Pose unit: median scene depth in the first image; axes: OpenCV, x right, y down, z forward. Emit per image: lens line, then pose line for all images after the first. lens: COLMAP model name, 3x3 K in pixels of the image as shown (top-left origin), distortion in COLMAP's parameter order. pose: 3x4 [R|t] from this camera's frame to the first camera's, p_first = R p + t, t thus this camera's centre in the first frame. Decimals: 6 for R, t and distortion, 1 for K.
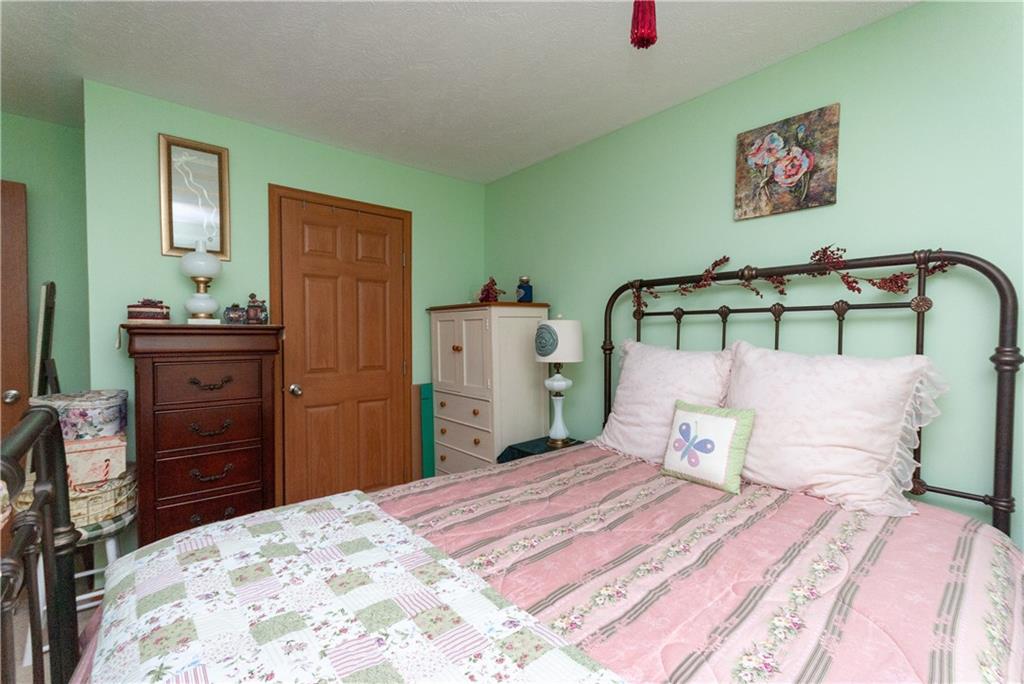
lens RADIAL K [[456.7, 0, 512.0], [0, 456.7, 333.5], [0, 0, 1]] dist [0.001623, 0.000817]
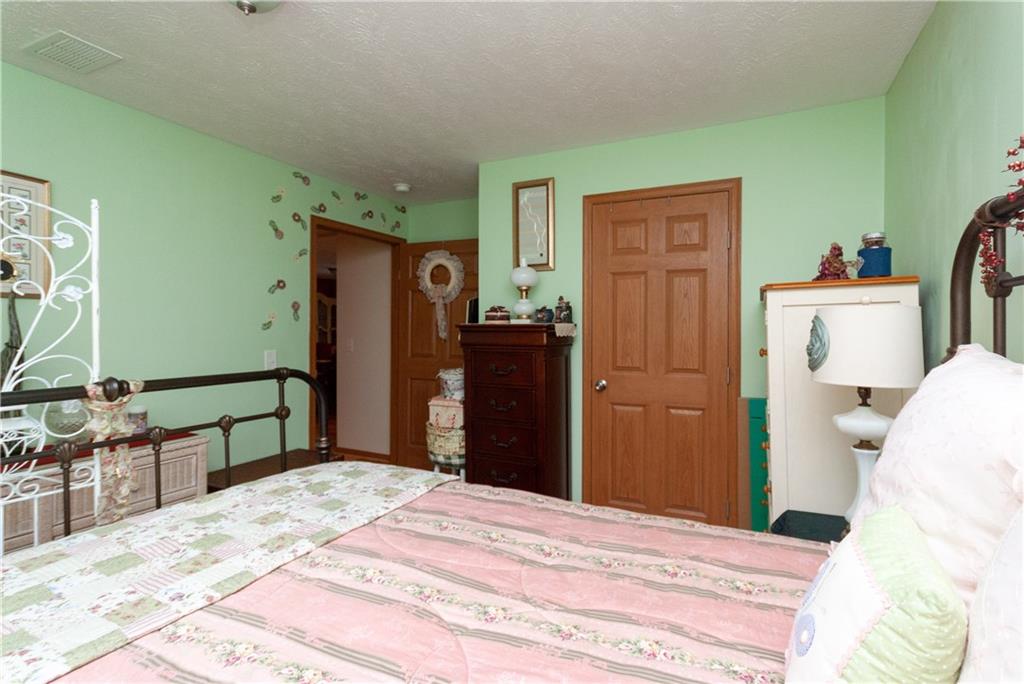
lens RADIAL K [[456.7, 0, 512.0], [0, 456.7, 333.5], [0, 0, 1]] dist [0.001623, 0.000817]
pose [[0.427171, 0.005724, -0.904153, 0.664647], [-0.004289, 0.999982, 0.004304, 0.001951], [0.904161, 0.002040, 0.427187, 0.634117]]
